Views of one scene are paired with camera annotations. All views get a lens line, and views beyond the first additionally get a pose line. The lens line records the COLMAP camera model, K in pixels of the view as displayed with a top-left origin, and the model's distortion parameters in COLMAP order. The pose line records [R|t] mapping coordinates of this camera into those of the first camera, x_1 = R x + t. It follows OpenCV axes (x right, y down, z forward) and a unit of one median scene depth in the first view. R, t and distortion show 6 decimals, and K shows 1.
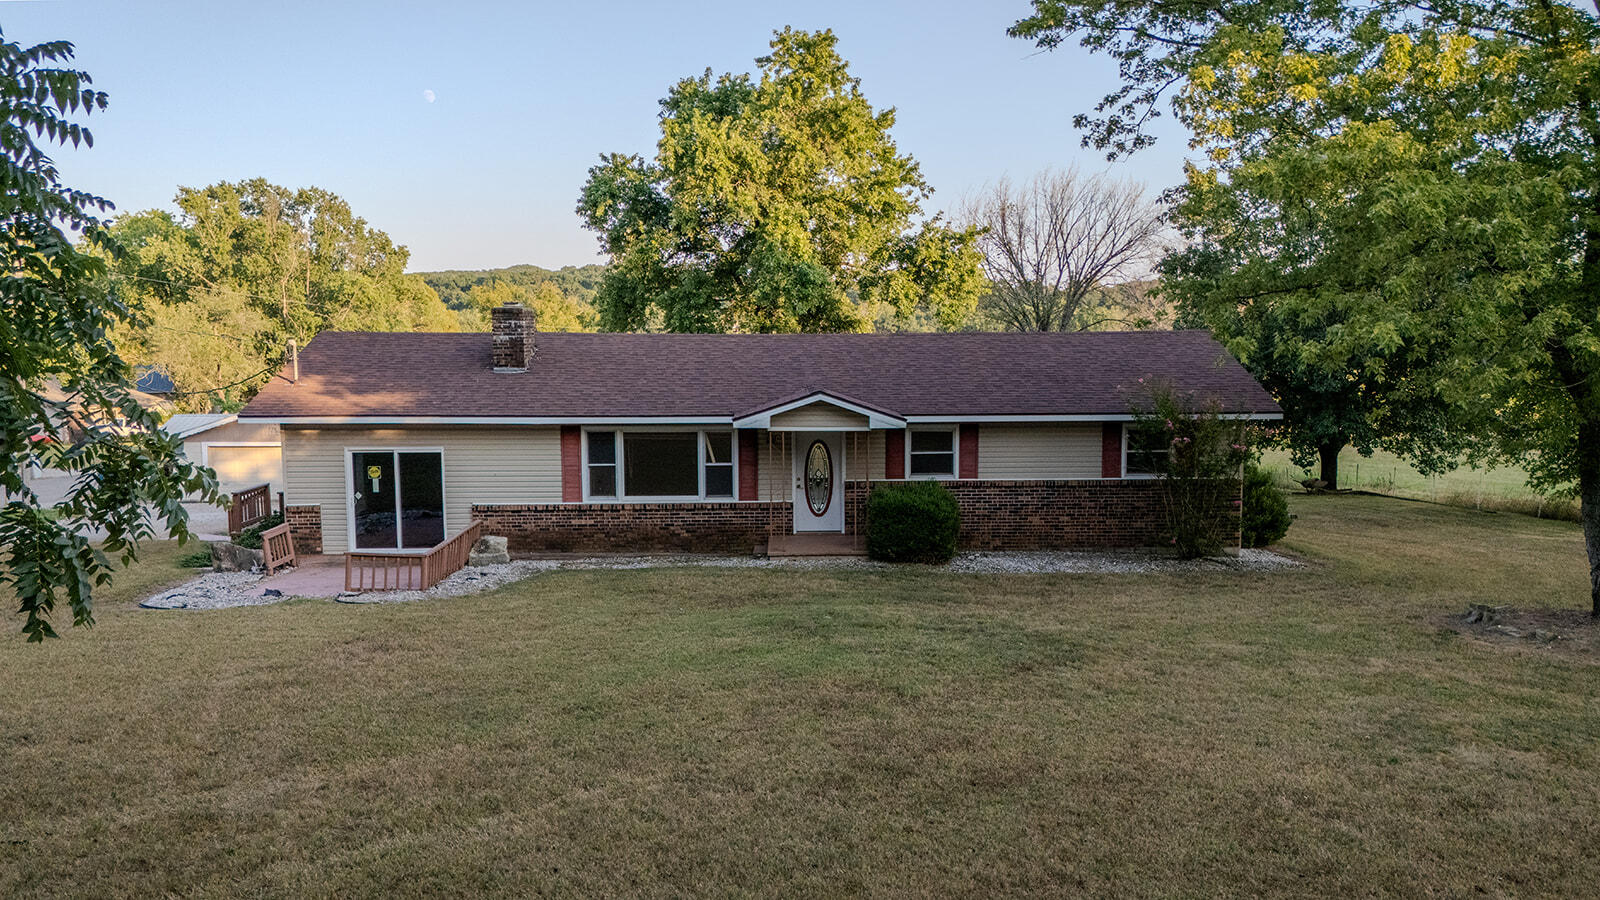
lens RADIAL K [[1181.4, 0, 806.5], [0, 1181.4, 465.4], [0, 0, 1]] dist [0.074822, -0.080407]
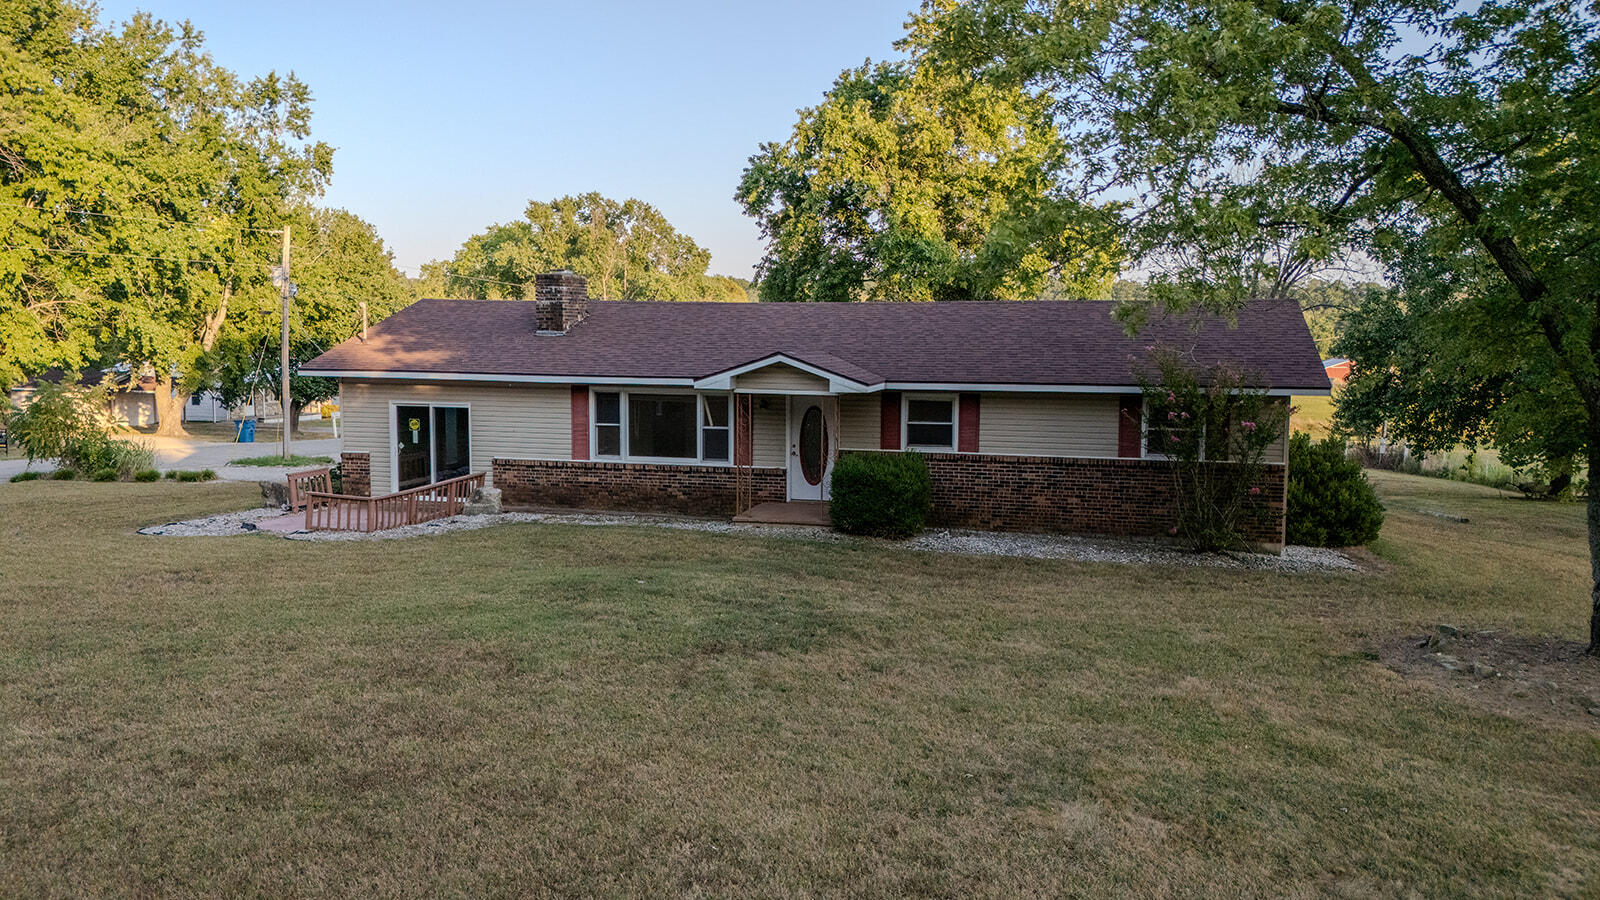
lens RADIAL K [[1085.5, 0, 810.7], [0, 1085.5, 436.4], [0, 0, 1]] dist [0.043854, -0.015296]
pose [[0.962594, 0.034904, -0.268691, 0.248333], [-0.038959, 0.999193, -0.009772, 0.012202], [0.268134, 0.019875, 0.963177, 0.143409]]
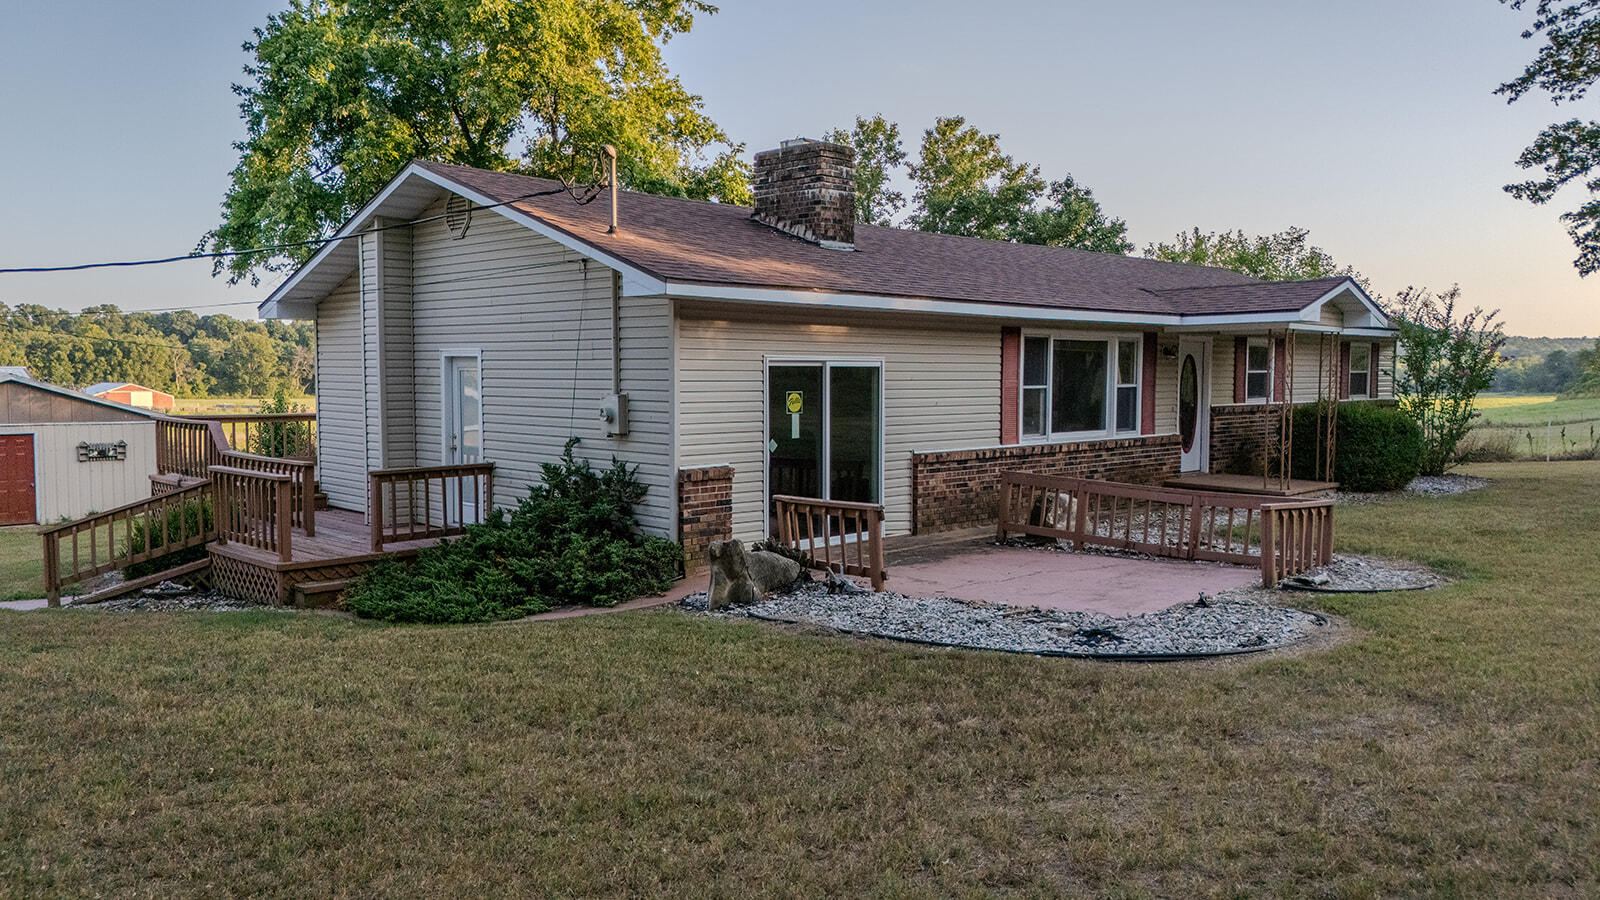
lens RADIAL K [[1181.4, 0, 798.6], [0, 1181.4, 452.2], [0, 0, 1]] dist [0.074822, -0.080407]
pose [[0.739760, -0.041377, 0.671598, -0.727593], [0.063683, 0.997933, -0.008664, 0.033709], [-0.669851, 0.049179, 0.740865, 0.592325]]
